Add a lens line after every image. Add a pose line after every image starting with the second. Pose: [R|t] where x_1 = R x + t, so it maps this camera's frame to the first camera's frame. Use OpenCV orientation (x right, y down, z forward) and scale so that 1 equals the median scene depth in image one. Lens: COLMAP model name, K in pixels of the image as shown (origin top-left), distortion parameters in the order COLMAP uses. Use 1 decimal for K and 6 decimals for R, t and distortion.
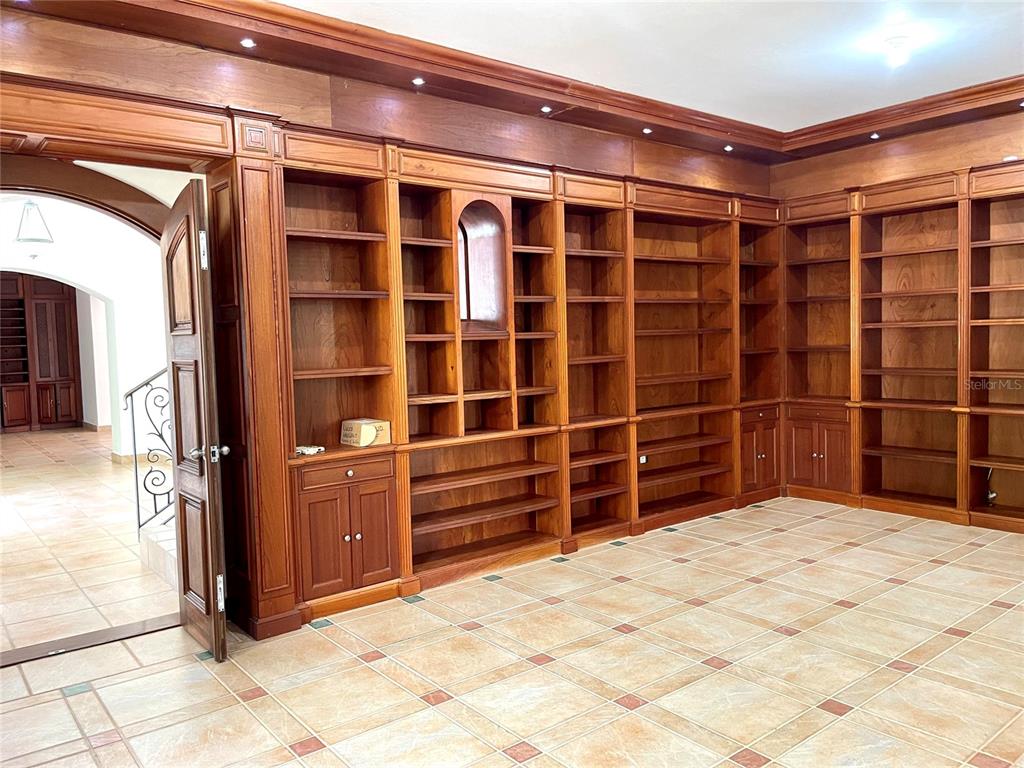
lens RADIAL K [[780.2, 0, 519.6], [0, 780.2, 381.0], [0, 0, 1]] dist [0.028711, -0.009825]
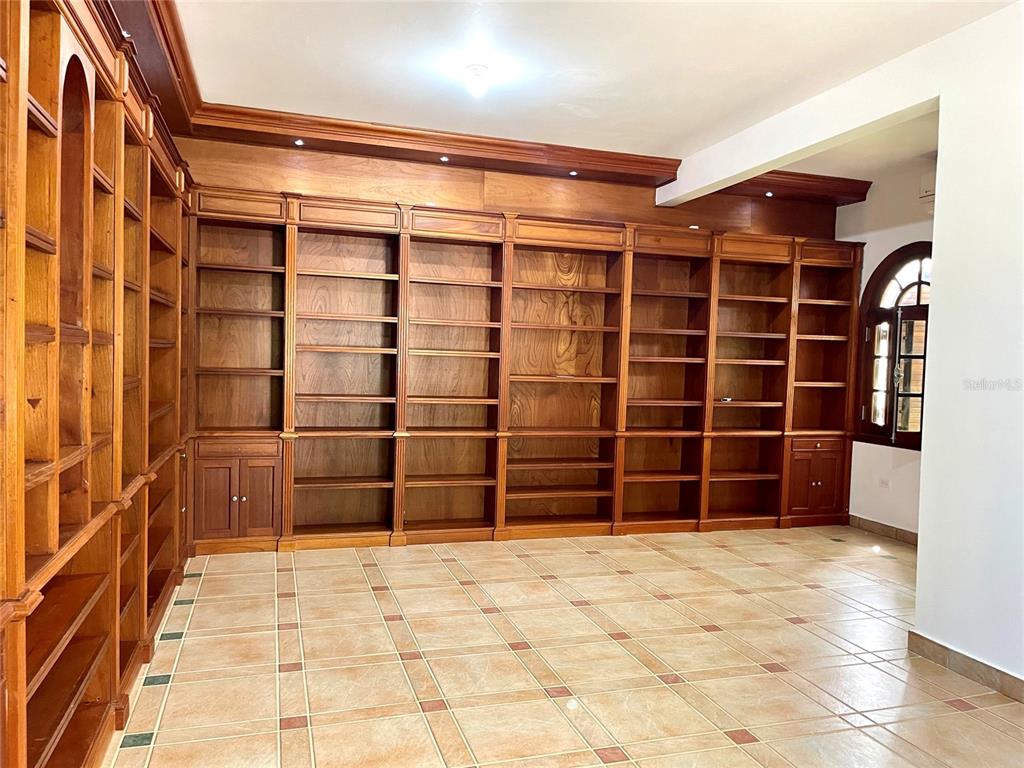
lens RADIAL K [[780.2, 0, 518.9], [0, 780.2, 389.5], [0, 0, 1]] dist [0.028711, -0.009825]
pose [[0.351708, -0.000407, 0.936110, -0.404714], [0.013070, 0.999905, -0.004476, -0.019473], [-0.936018, 0.013809, 0.351680, 0.566936]]
